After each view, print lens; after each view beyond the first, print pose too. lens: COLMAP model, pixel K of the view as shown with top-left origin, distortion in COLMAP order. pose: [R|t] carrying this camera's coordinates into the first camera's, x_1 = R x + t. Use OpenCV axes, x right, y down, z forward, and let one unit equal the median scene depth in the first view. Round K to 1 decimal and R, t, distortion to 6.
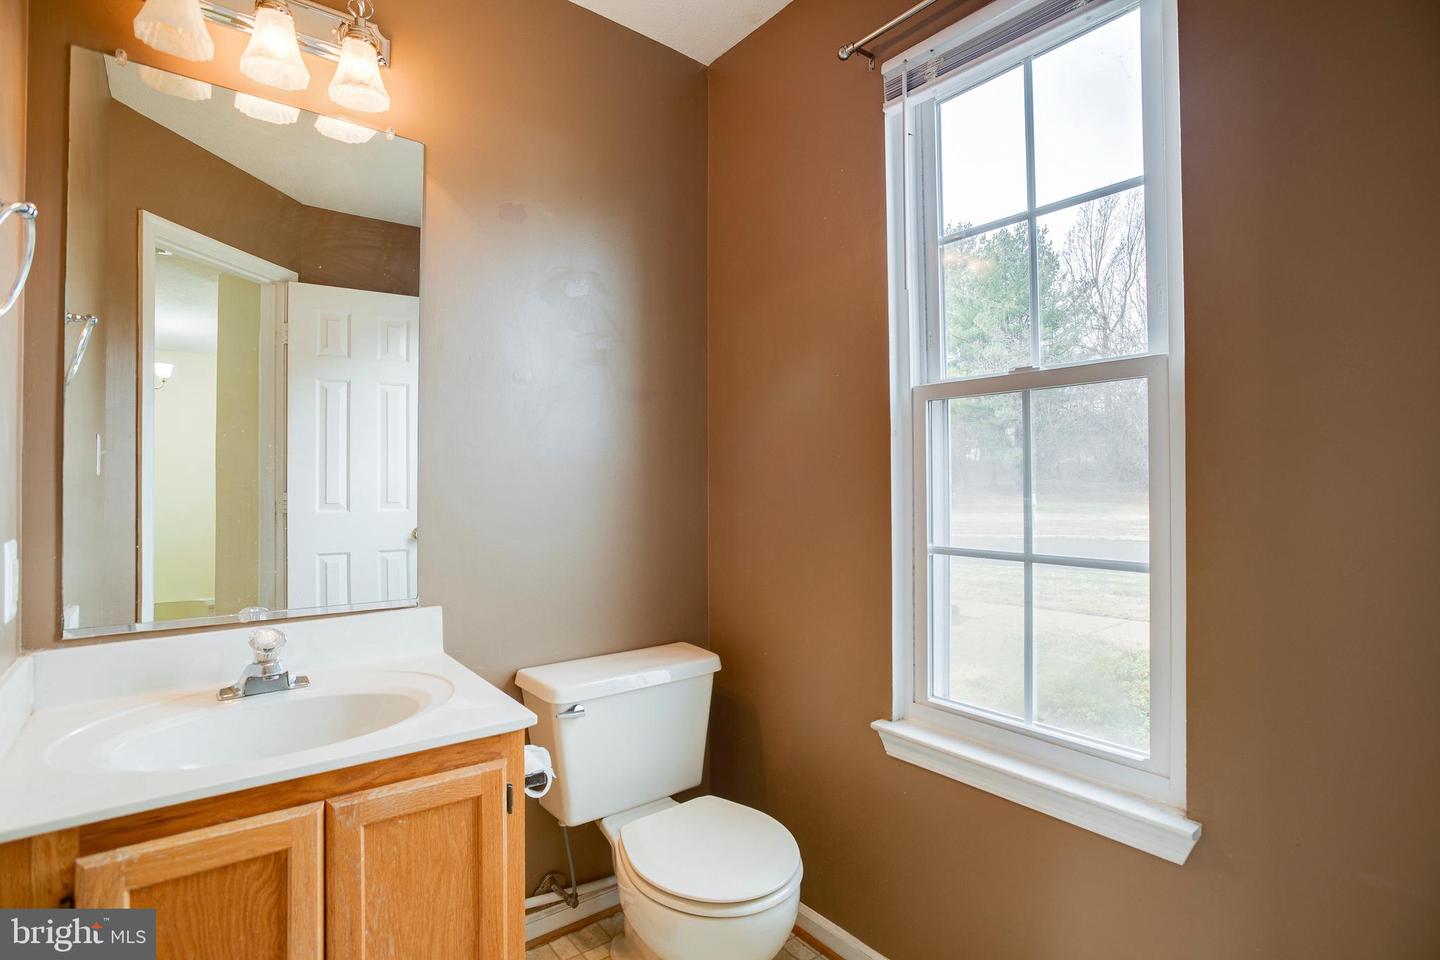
lens RADIAL K [[701.4, 0, 723.3], [0, 701.4, 478.1], [0, 0, 1]] dist [-0.064651, 0.026503]
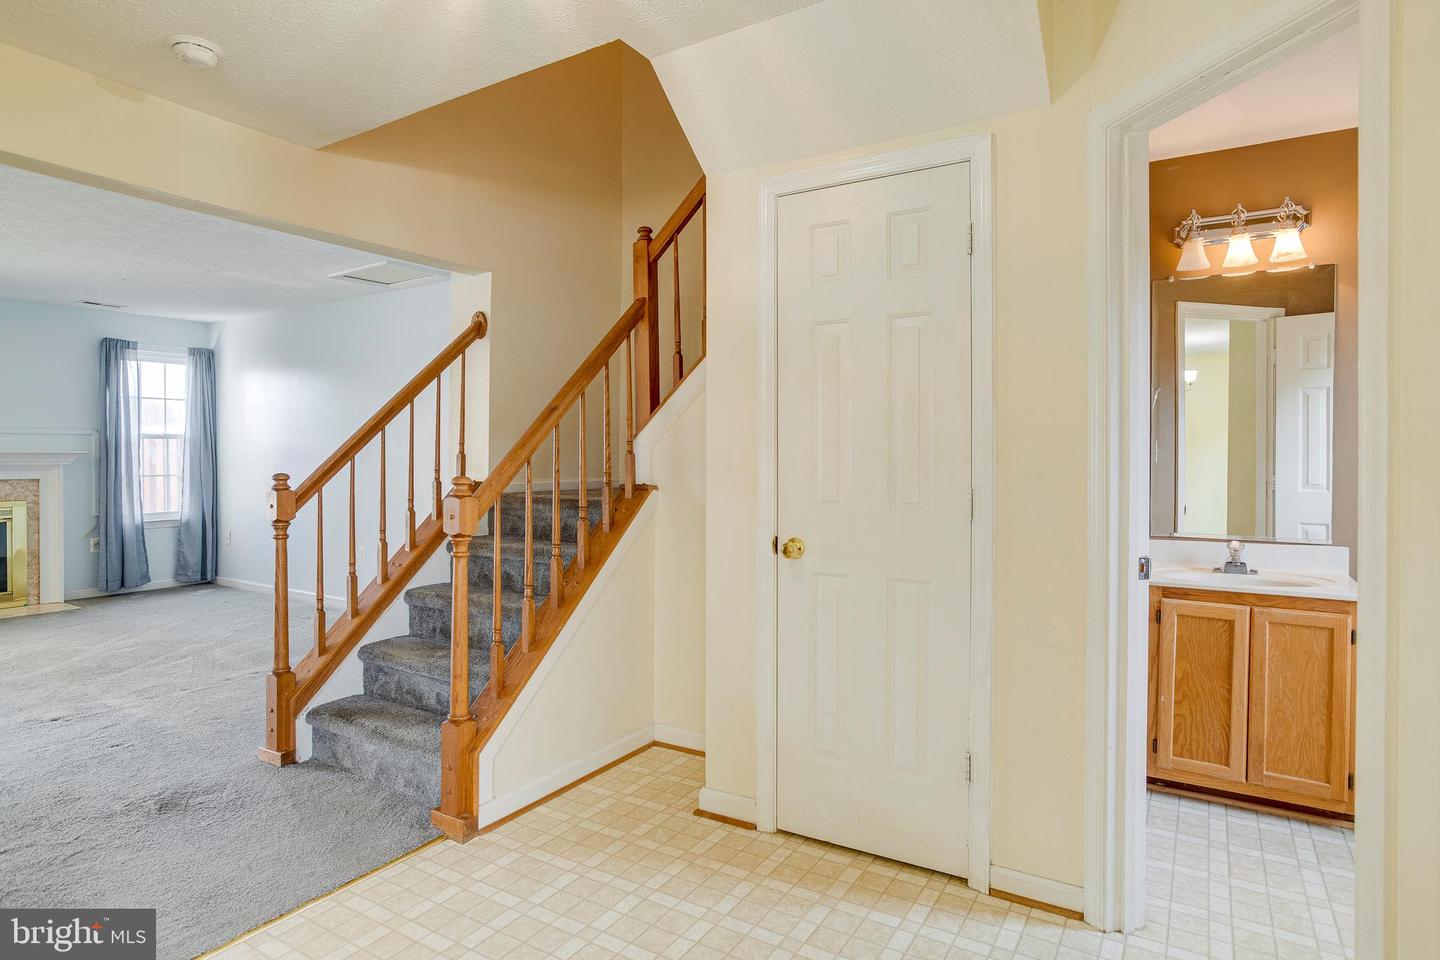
lens RADIAL K [[806.2, 0, 727.8], [0, 806.2, 462.0], [0, 0, 1]] dist [0.000845, 0.000362]
pose [[0.351286, 0.005322, -0.936253, 1.250107], [0.000850, 0.999982, 0.006003, -0.038999], [0.936268, -0.002904, 0.351275, -1.504603]]
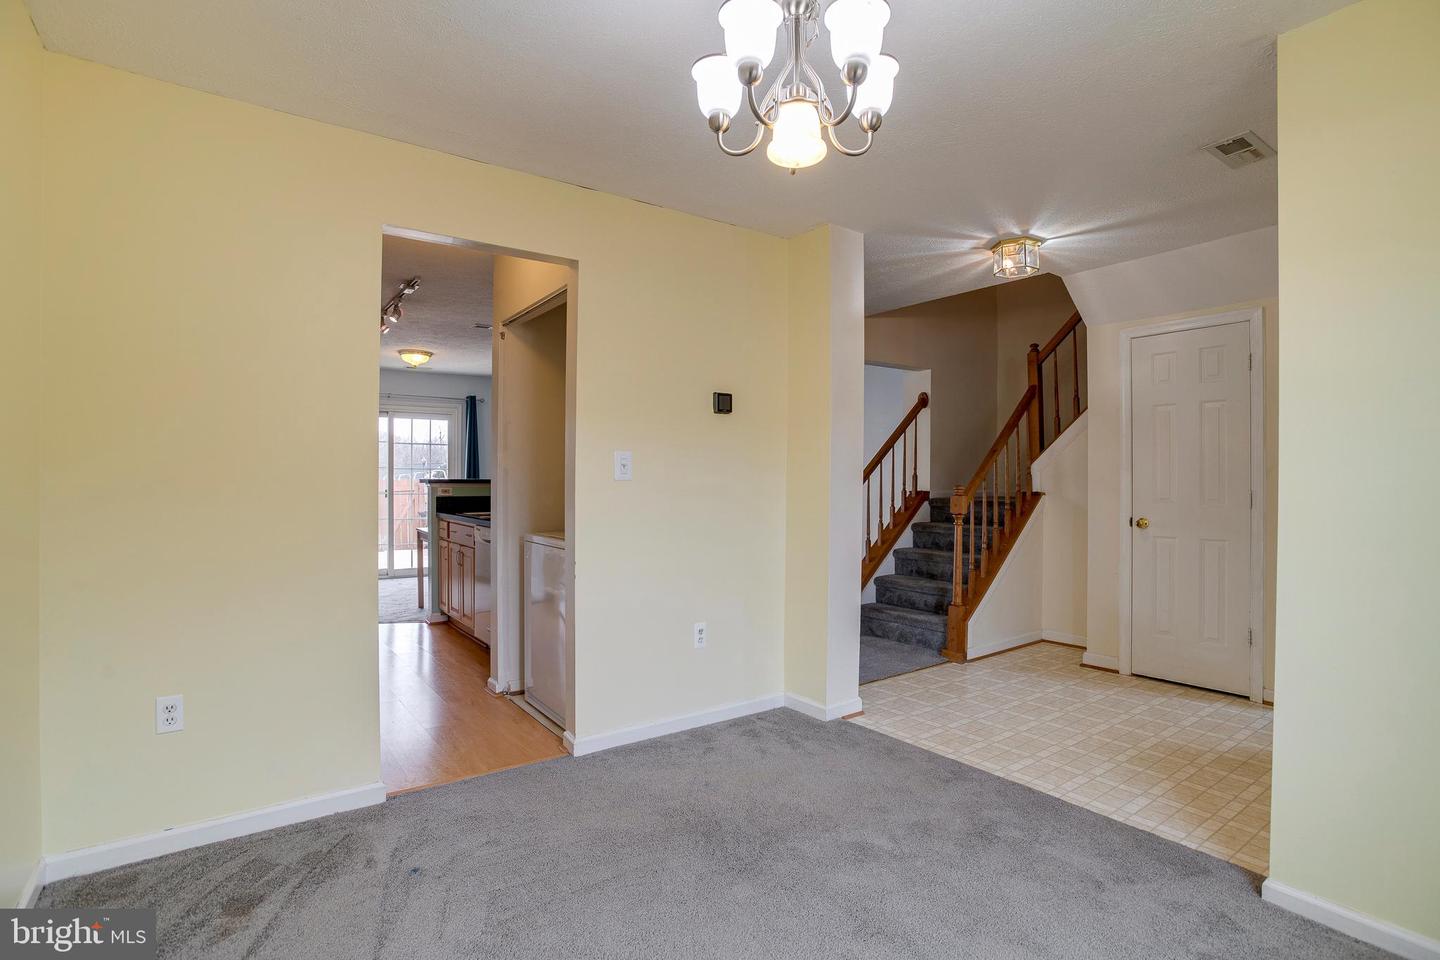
lens RADIAL K [[741.5, 0, 720.0], [0, 741.5, 480.0], [0, 0, 1]] dist [-0.031376, 0.029596]
pose [[-0.005813, 0.003730, -0.999976, 3.877412], [0.005659, 0.999977, 0.003697, -0.047311], [0.999967, -0.005638, -0.005834, -3.260436]]
